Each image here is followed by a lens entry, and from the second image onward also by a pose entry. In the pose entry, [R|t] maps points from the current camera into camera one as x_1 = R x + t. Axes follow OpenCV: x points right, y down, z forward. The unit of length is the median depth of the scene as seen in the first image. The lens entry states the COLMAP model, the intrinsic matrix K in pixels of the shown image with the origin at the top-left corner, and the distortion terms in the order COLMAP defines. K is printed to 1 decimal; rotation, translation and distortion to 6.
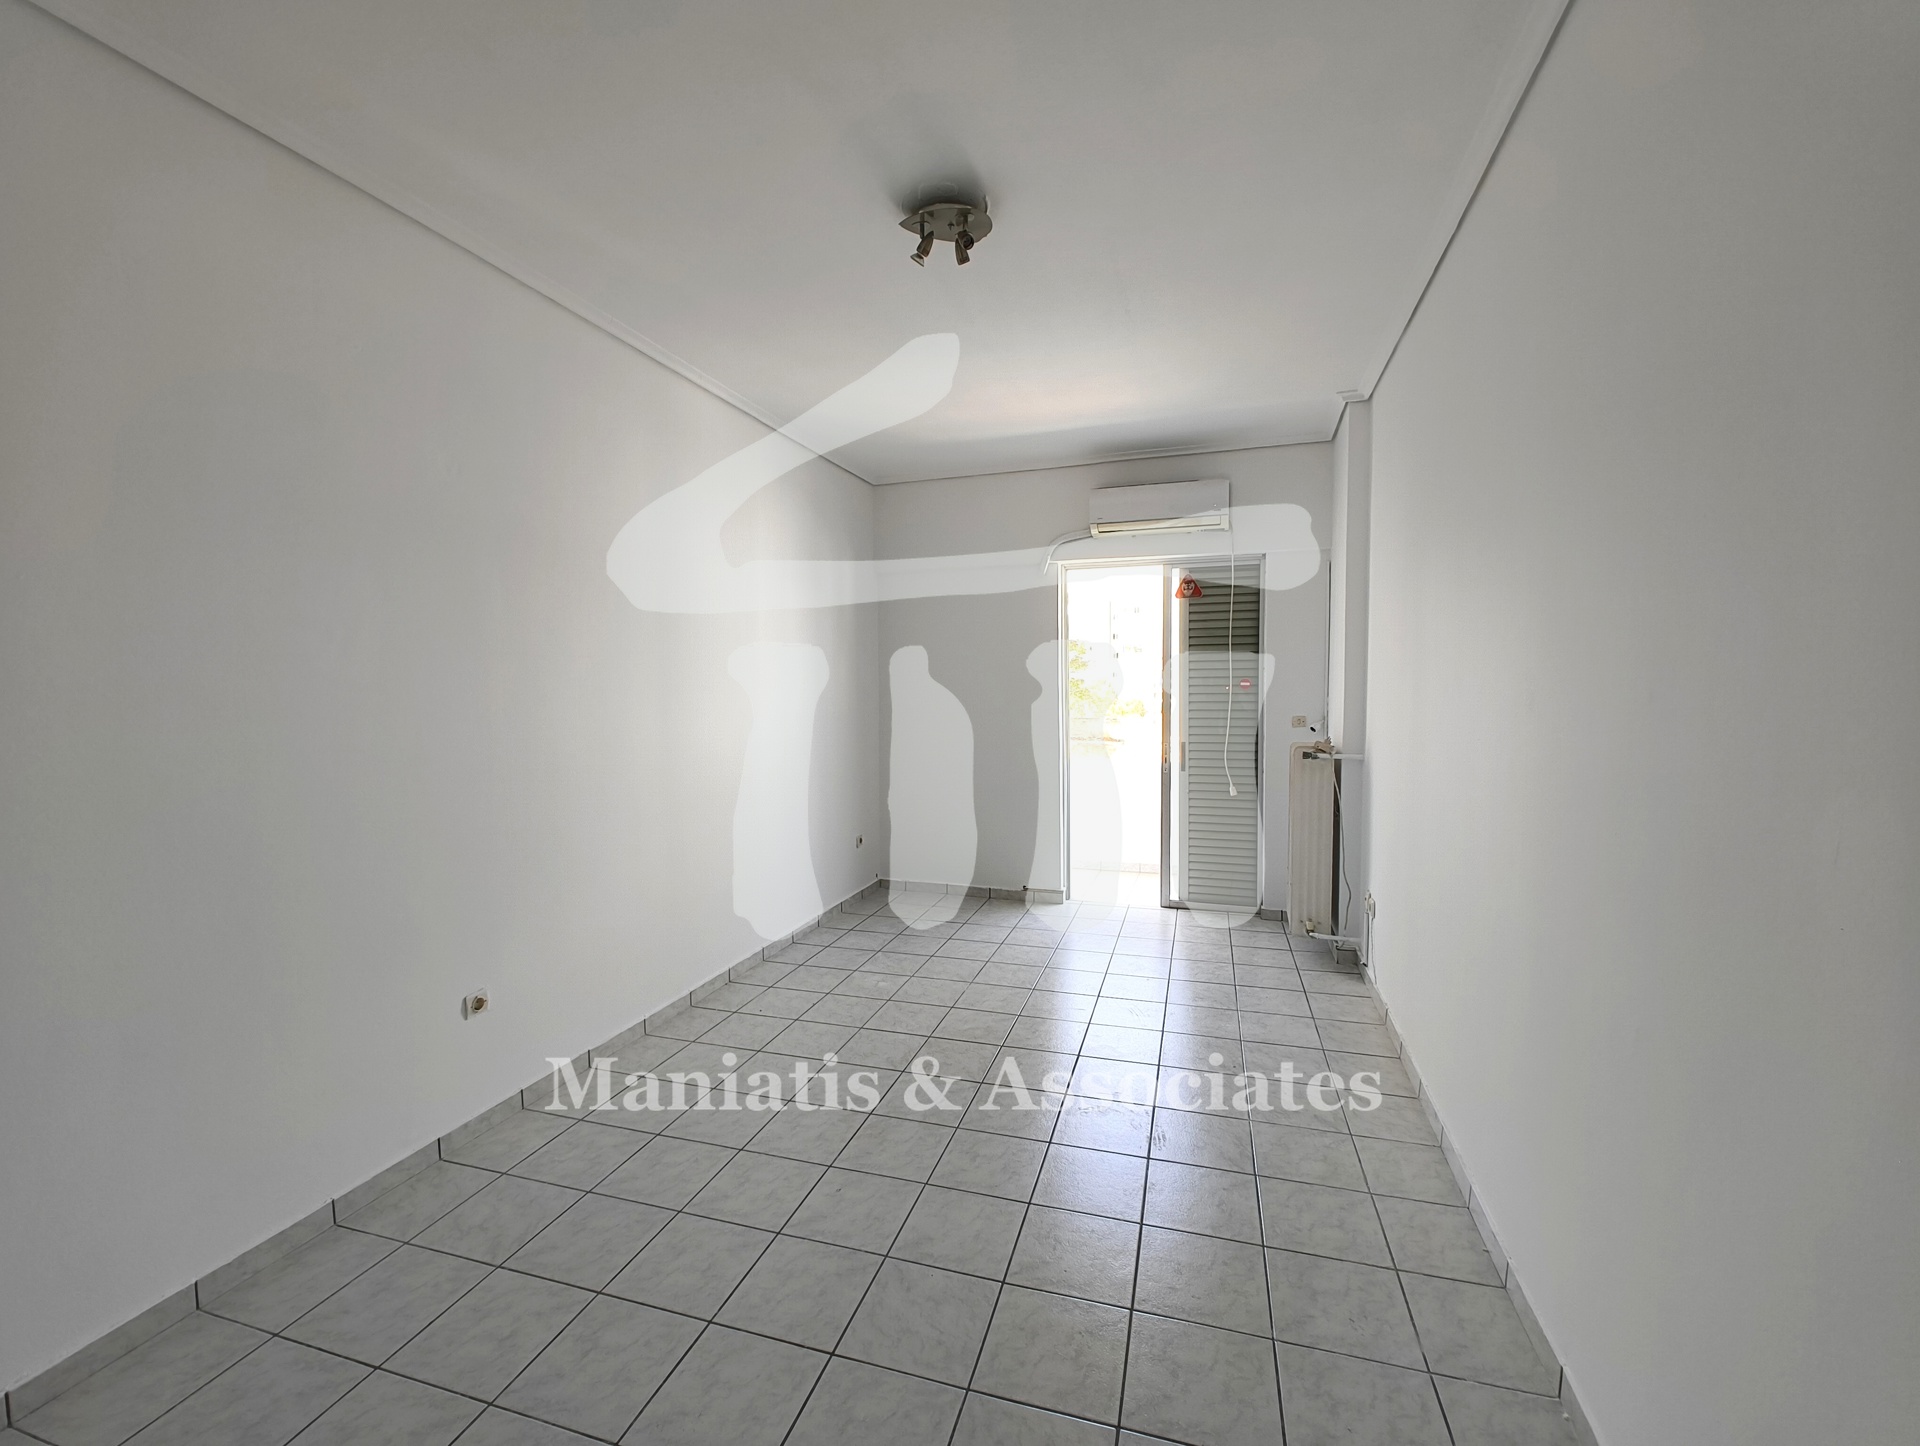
lens RADIAL K [[802.2, 0, 980.1], [0, 802.2, 726.3], [0, 0, 1]] dist [0.001495, -0.000792]
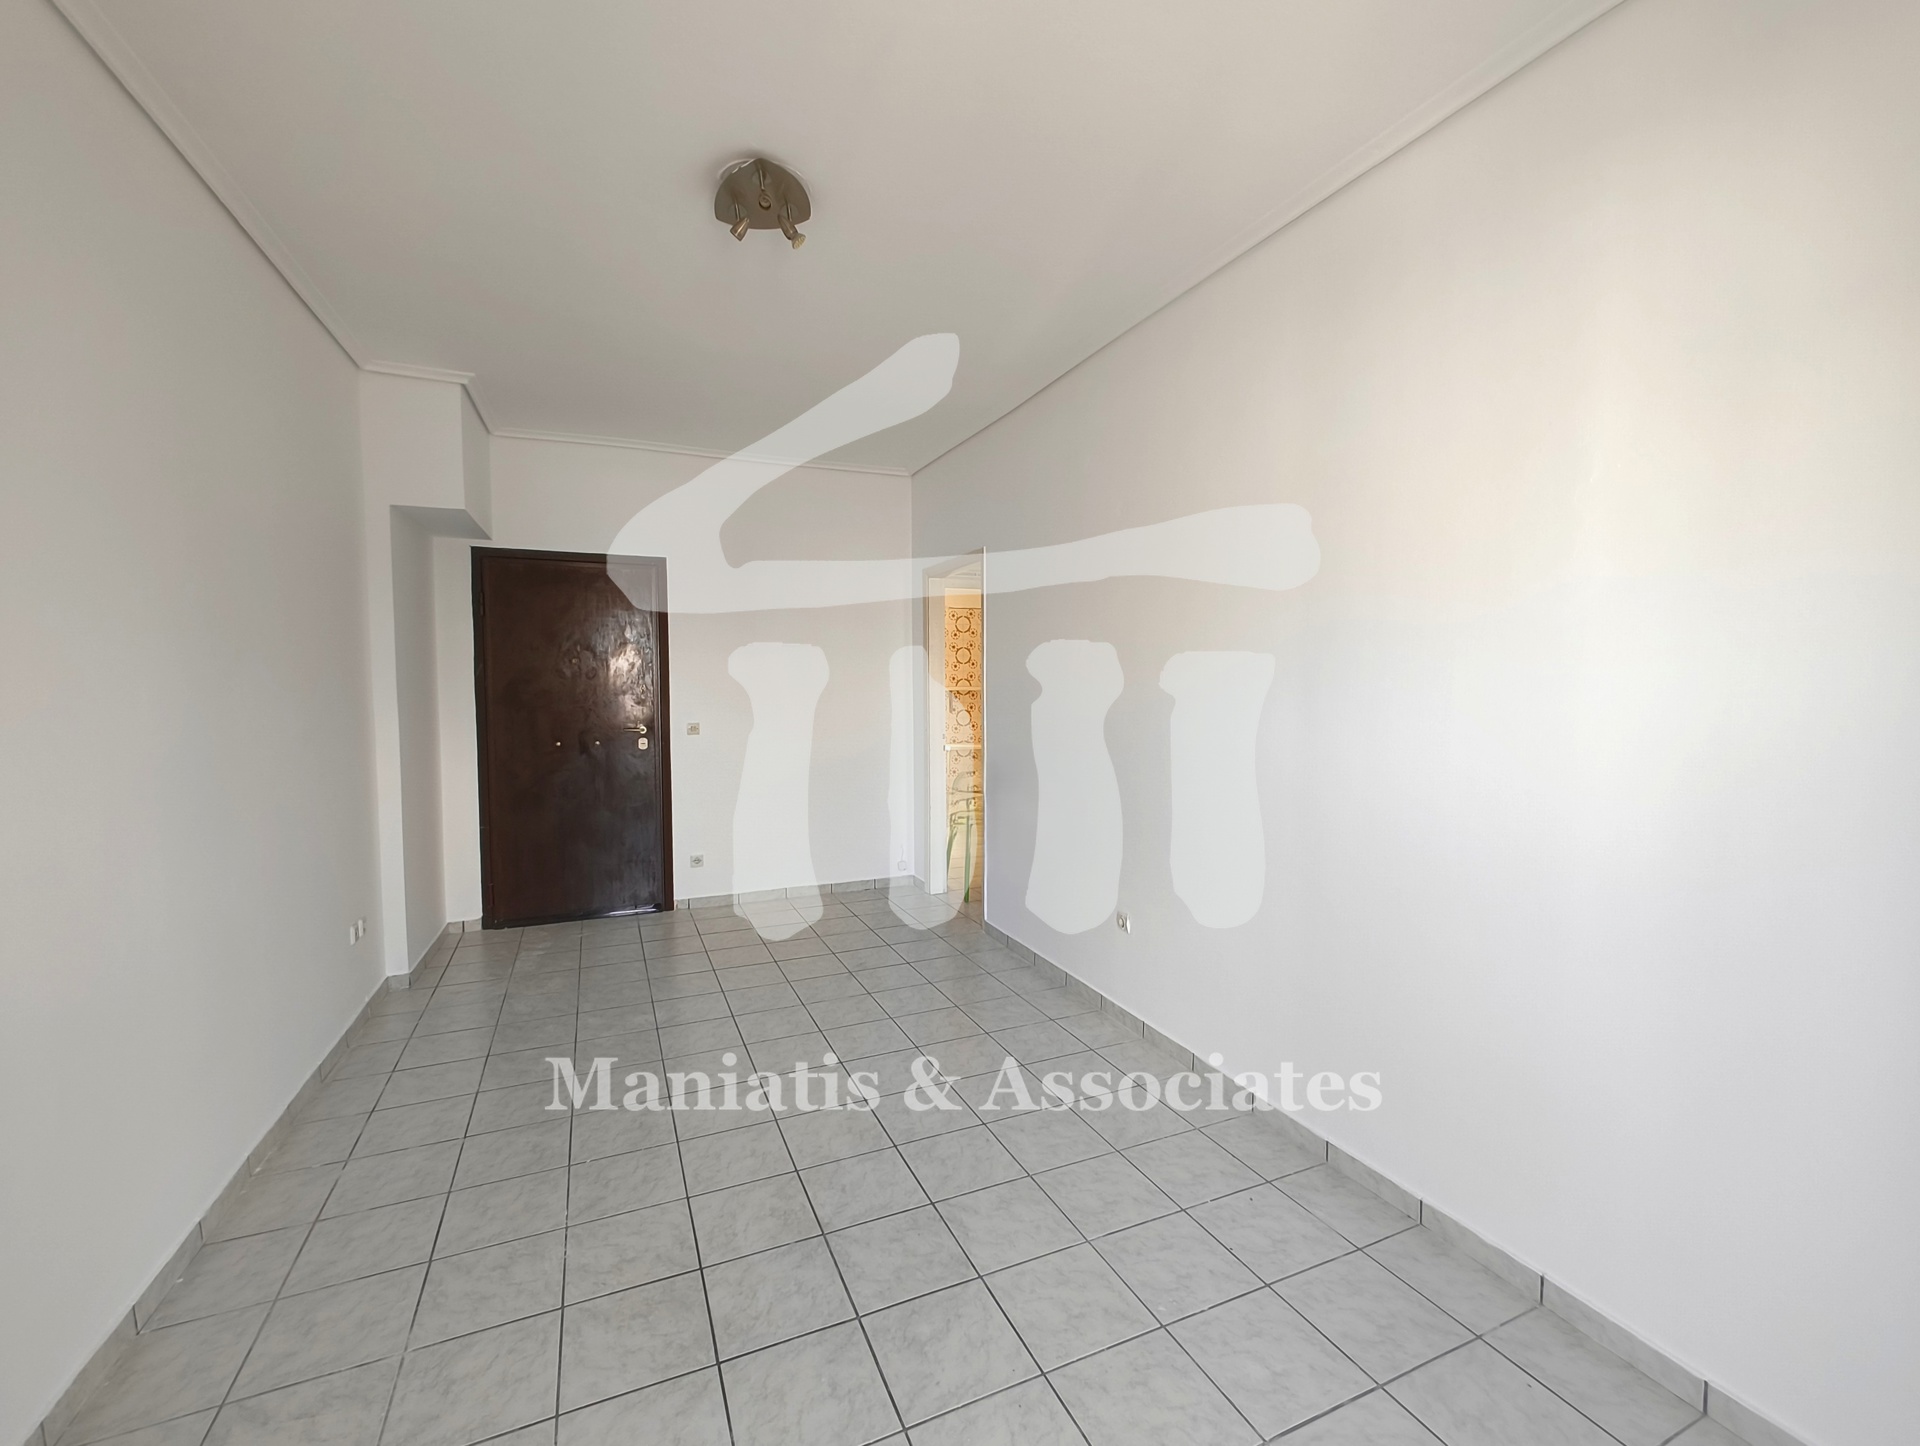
lens RADIAL K [[803.2, 0, 991.0], [0, 803.2, 732.1], [0, 0, 1]] dist [0.002635, -0.000958]
pose [[-0.748445, 0.049123, -0.661375, 0.259408], [-0.029437, 0.993810, 0.107126, -0.068685], [0.662543, 0.099647, -0.742366, 1.189758]]
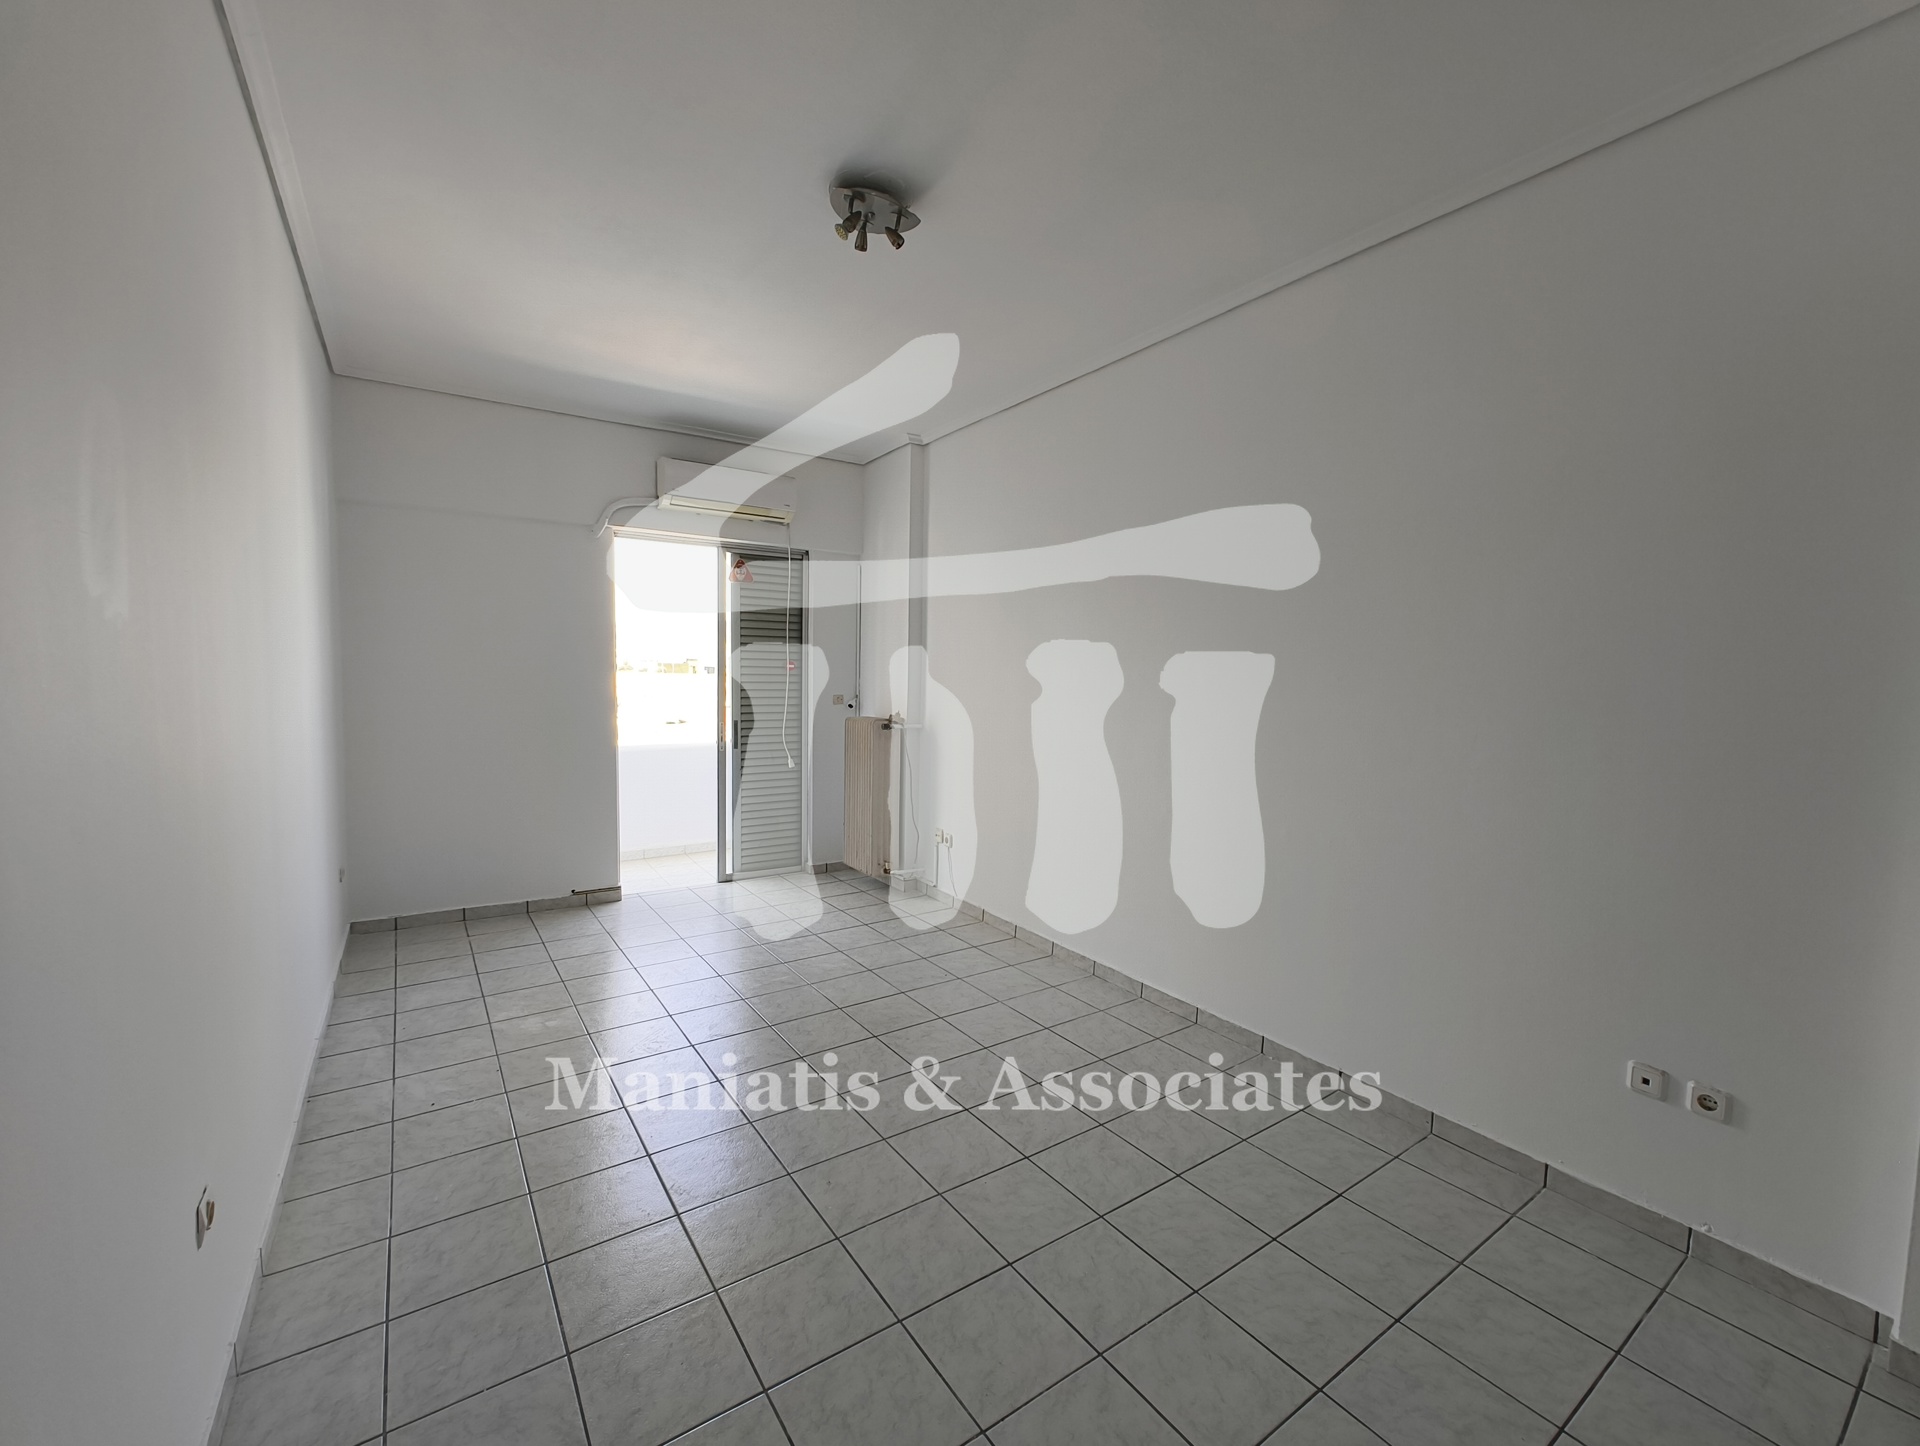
lens RADIAL K [[802.2, 0, 952.3], [0, 802.2, 722.5], [0, 0, 1]] dist [0.001495, -0.000792]
pose [[0.623645, -0.030809, 0.781100, -0.492801], [0.018479, 0.999525, 0.024671, 0.002354], [-0.781489, -0.000952, 0.623918, 0.169757]]
